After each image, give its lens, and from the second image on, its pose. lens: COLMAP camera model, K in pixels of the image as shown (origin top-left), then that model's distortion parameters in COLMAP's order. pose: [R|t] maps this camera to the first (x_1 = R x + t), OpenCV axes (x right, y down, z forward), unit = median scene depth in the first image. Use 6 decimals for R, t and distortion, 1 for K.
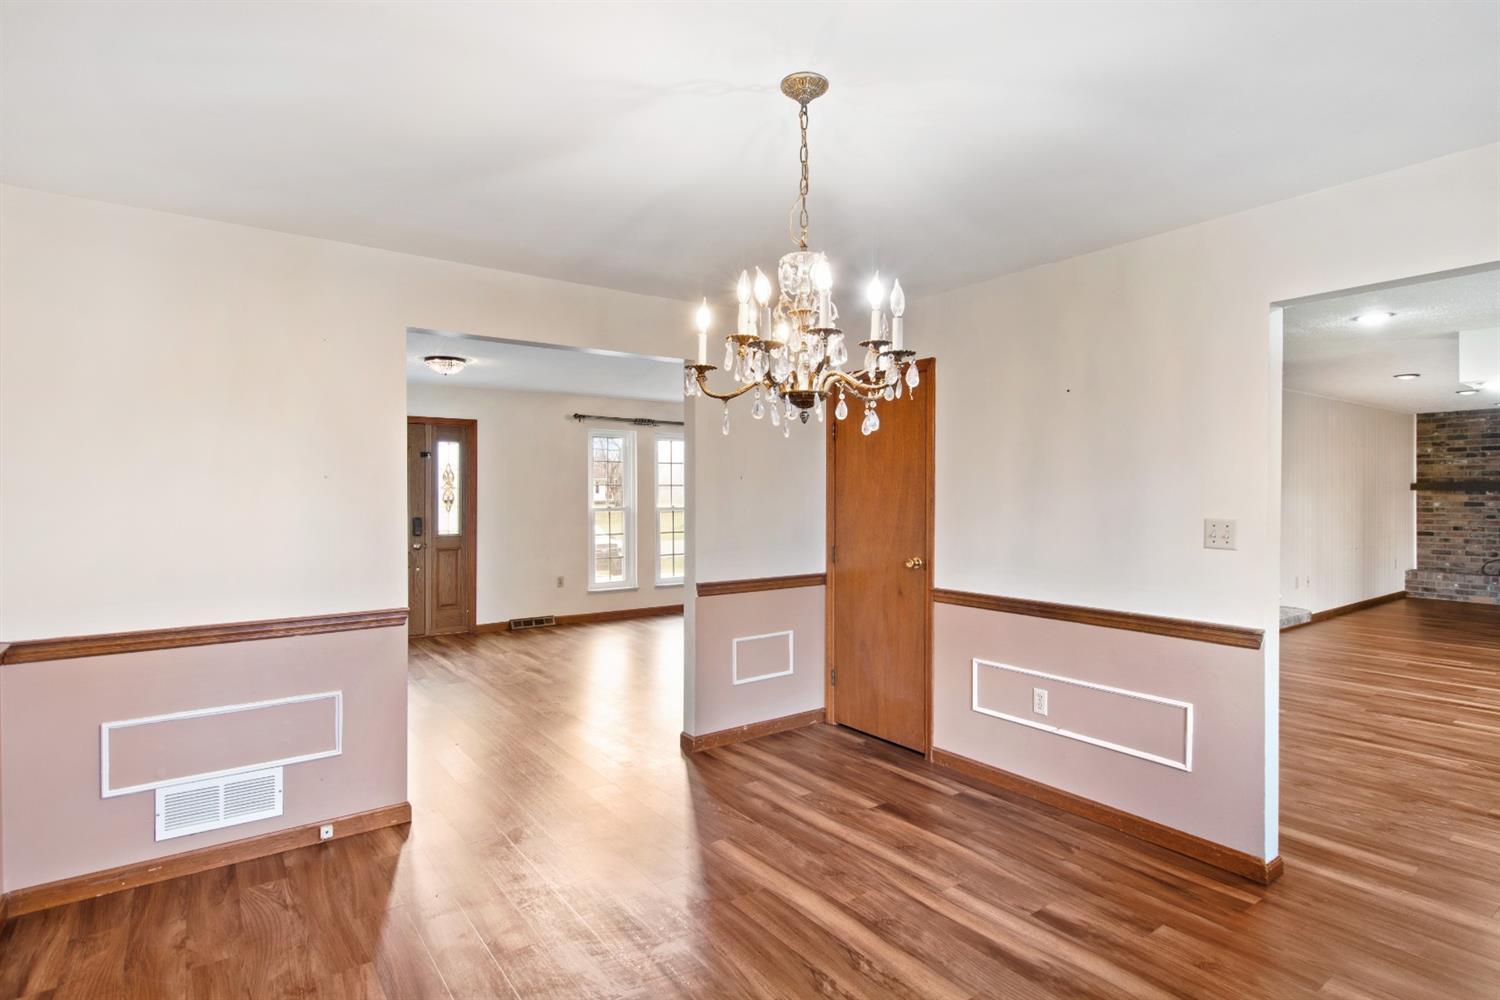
lens RADIAL K [[756.9, 0, 762.6], [0, 756.9, 497.3], [0, 0, 1]] dist [-0.005494, -0.001105]
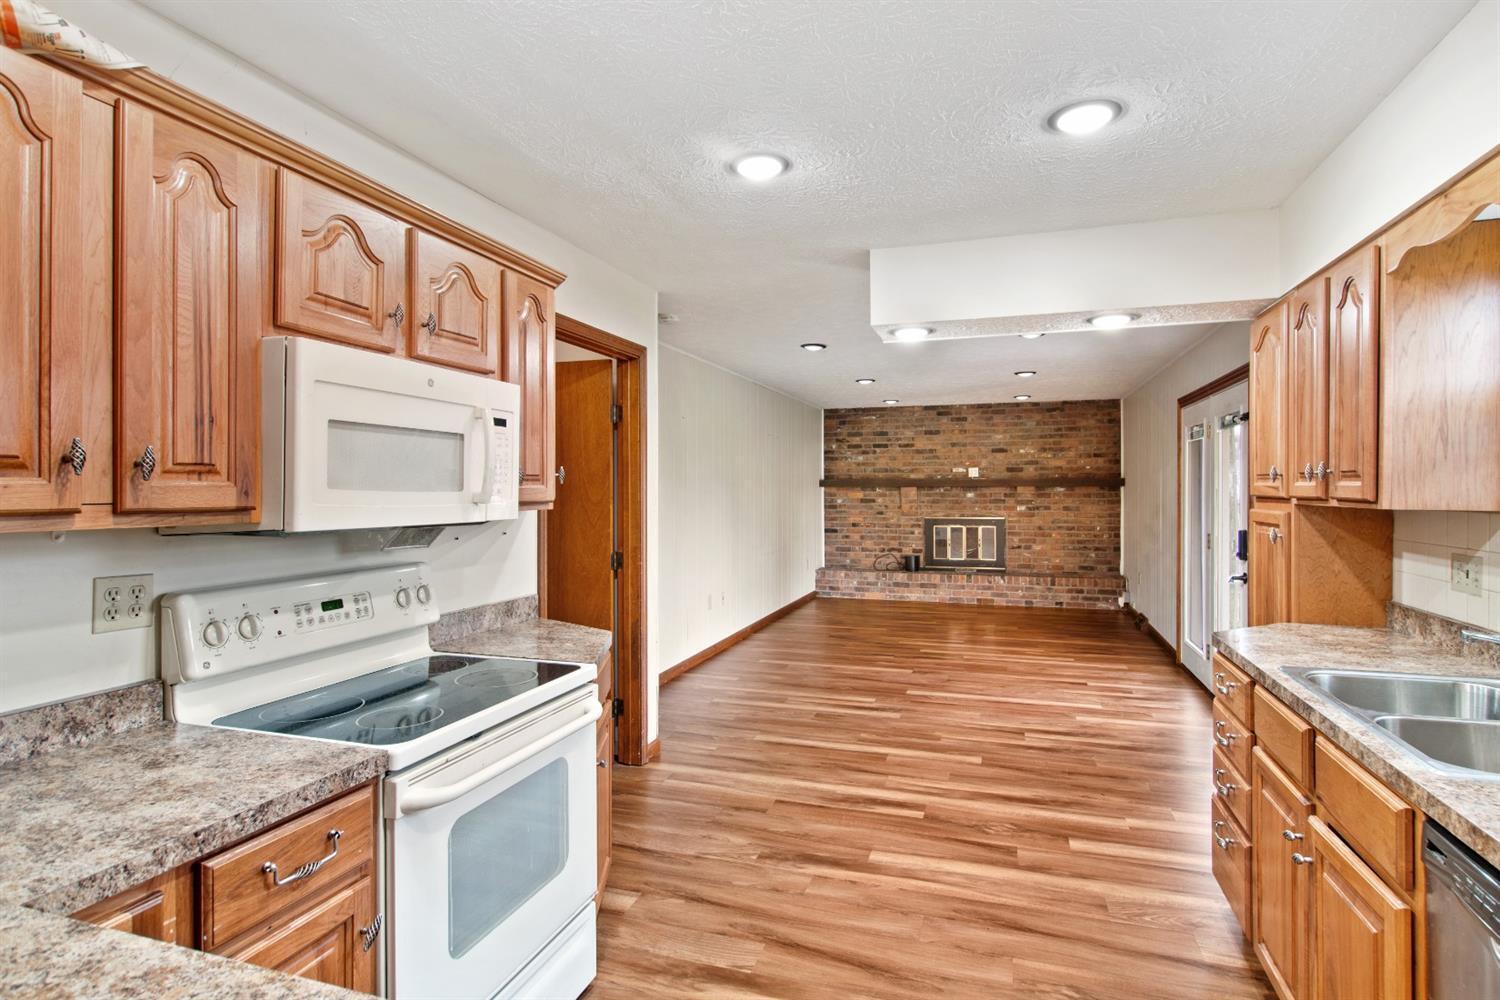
lens RADIAL K [[767.3, 0, 751.3], [0, 767.3, 488.9], [0, 0, 1]] dist [0.014221, -0.000219]
pose [[0.814314, 0.001647, 0.580422, 0.217151], [0.002017, 0.999982, -0.005667, -0.001170], [-0.580421, 0.005785, 0.814296, 0.248196]]
